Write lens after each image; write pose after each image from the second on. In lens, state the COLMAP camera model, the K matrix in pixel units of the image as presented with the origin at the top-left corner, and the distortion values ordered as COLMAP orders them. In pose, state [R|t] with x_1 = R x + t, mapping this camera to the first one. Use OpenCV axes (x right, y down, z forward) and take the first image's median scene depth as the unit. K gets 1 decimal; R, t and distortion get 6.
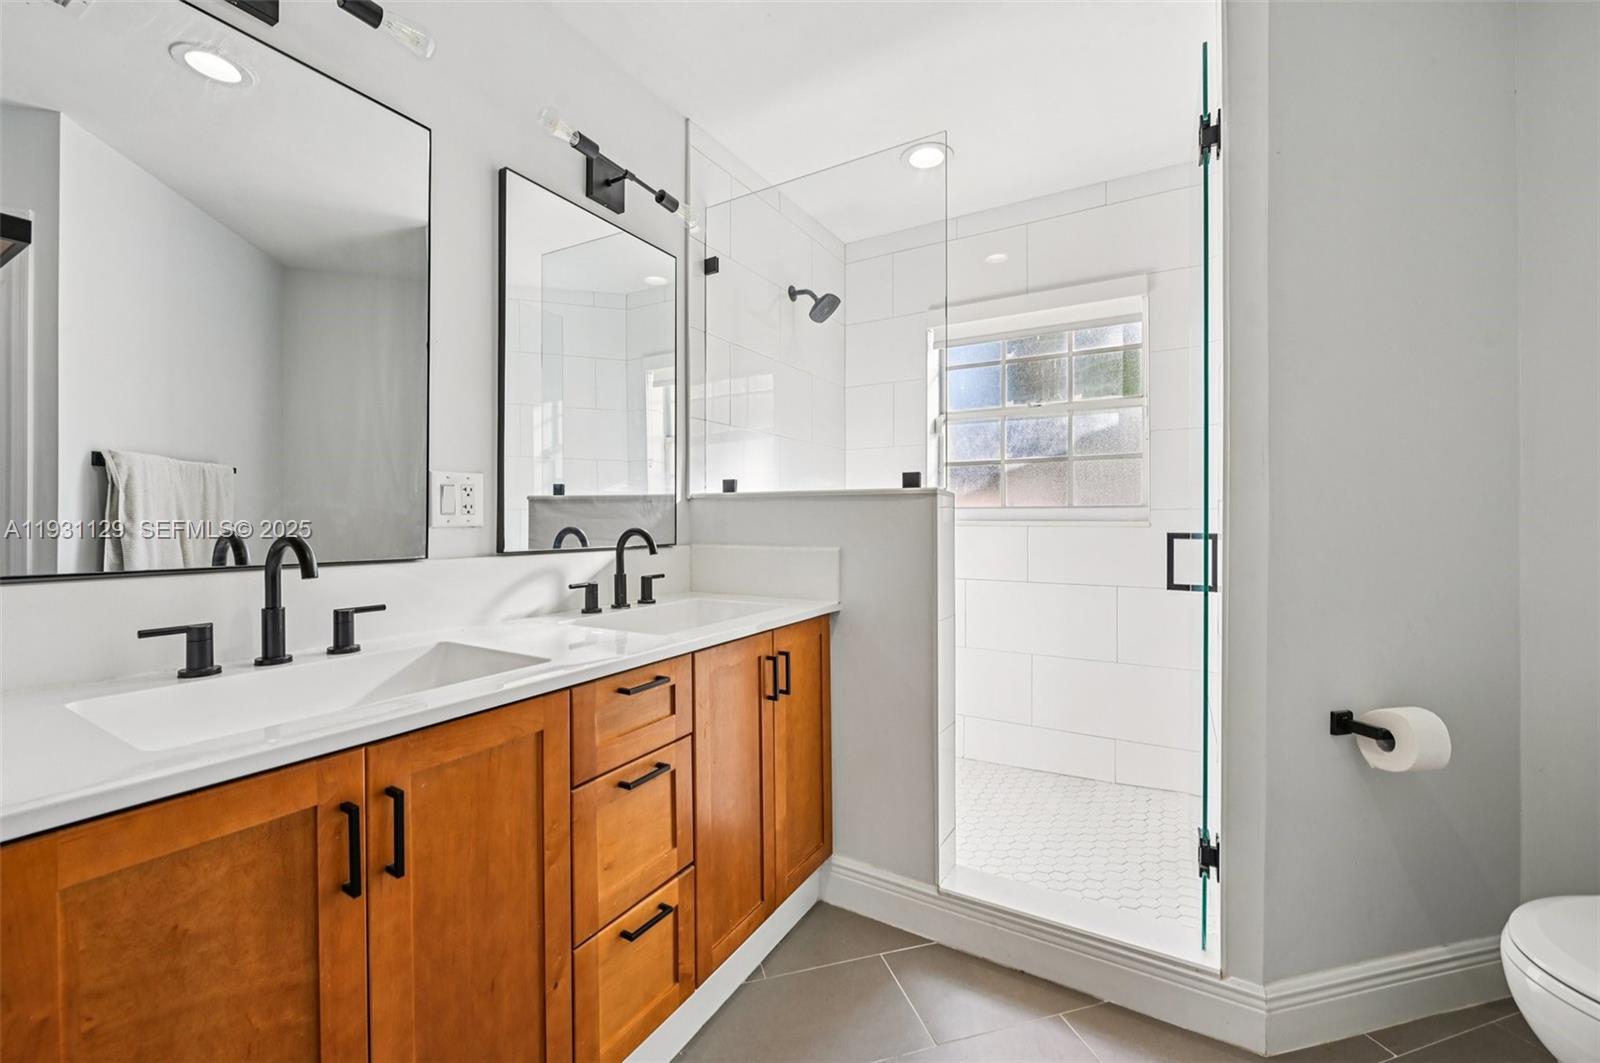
lens RADIAL K [[638.0, 0, 796.7], [0, 638.0, 536.3], [0, 0, 1]] dist [-0.009165, -0.000237]
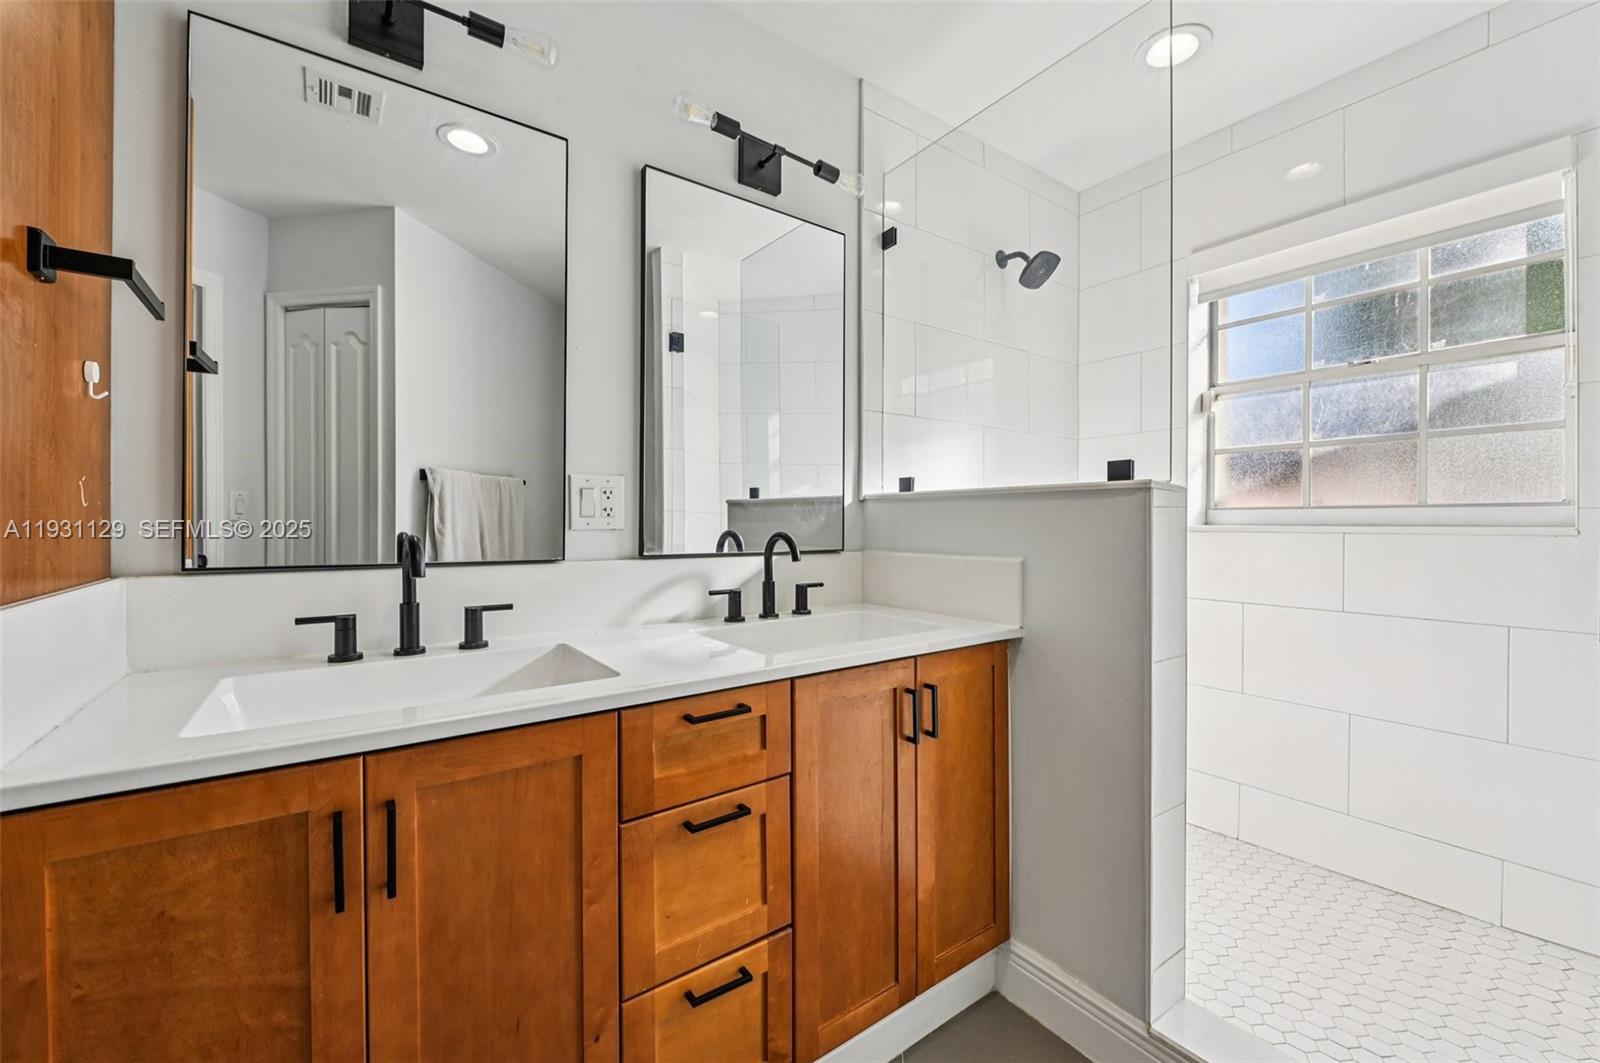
lens RADIAL K [[635.9, 0, 801.3], [0, 635.9, 538.2], [0, 0, 1]] dist [-0.008313, -0.000316]
pose [[0.915555, 0.011110, -0.402040, 0.137744], [-0.012460, 0.999922, -0.000744, -0.003481], [0.402001, 0.005691, 0.915622, 0.166920]]
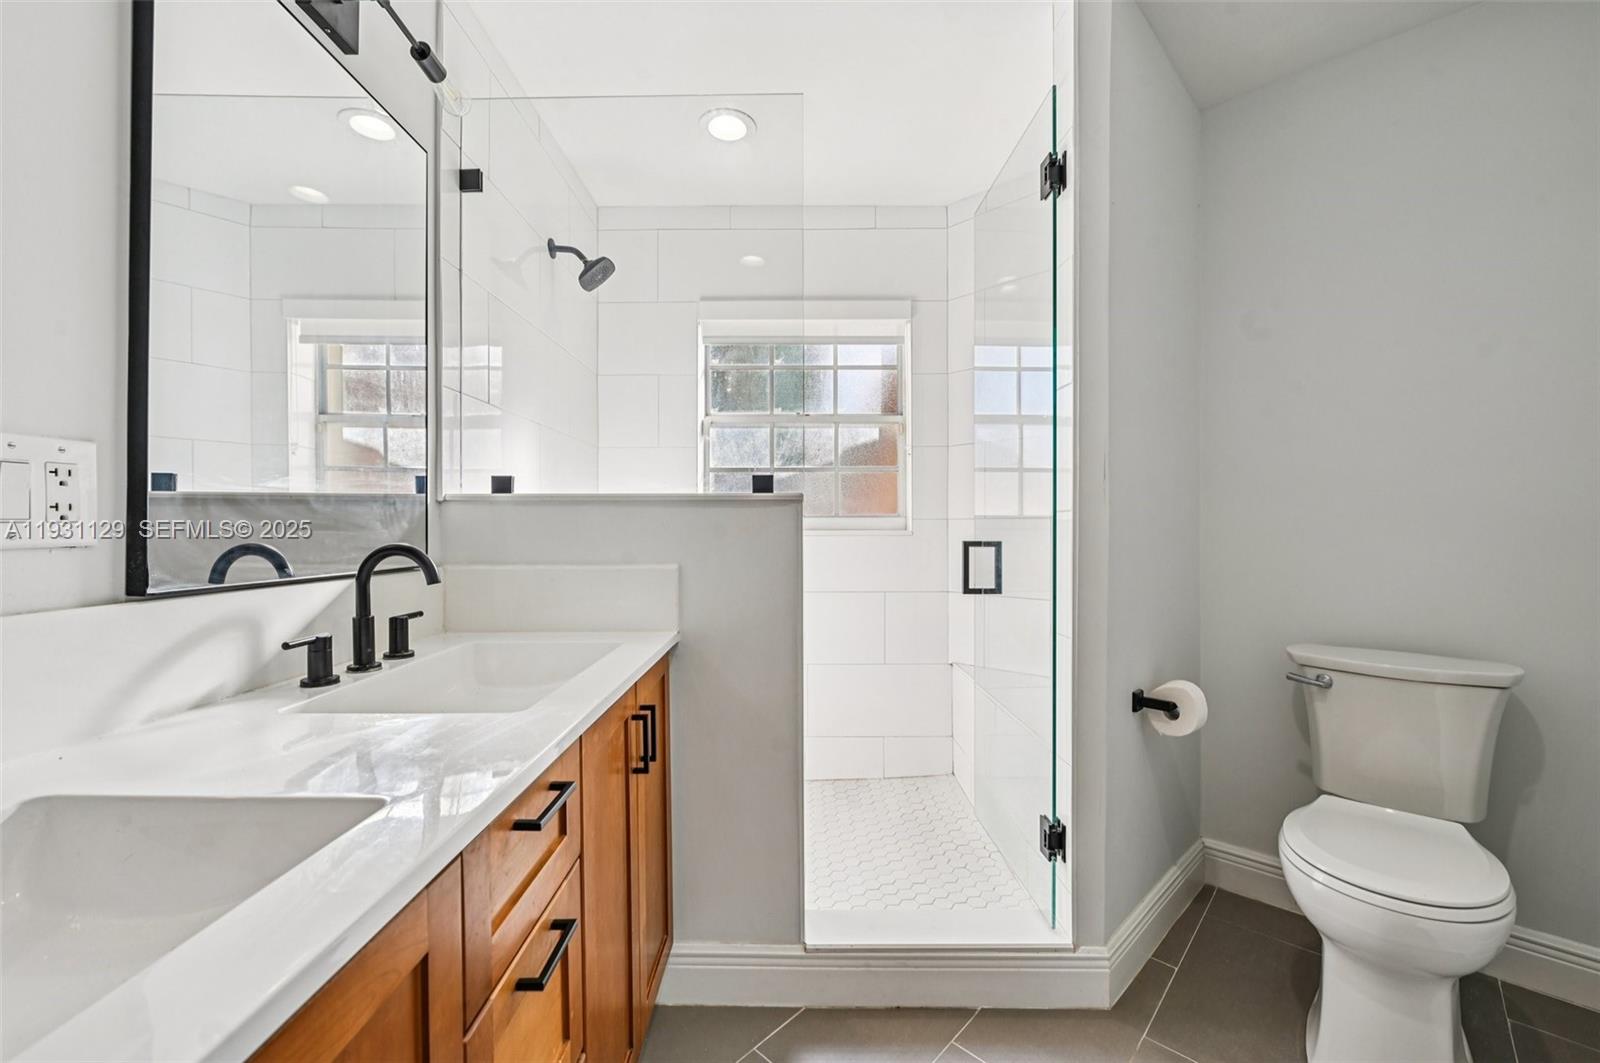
lens RADIAL K [[634.2, 0, 793.6], [0, 634.2, 540.8], [0, 0, 1]] dist [-0.008925, -0.000358]
pose [[0.862221, -0.011983, 0.506390, -0.222493], [0.015197, 0.999882, -0.002214, -0.008603], [-0.506304, 0.009604, 0.862301, 0.236685]]
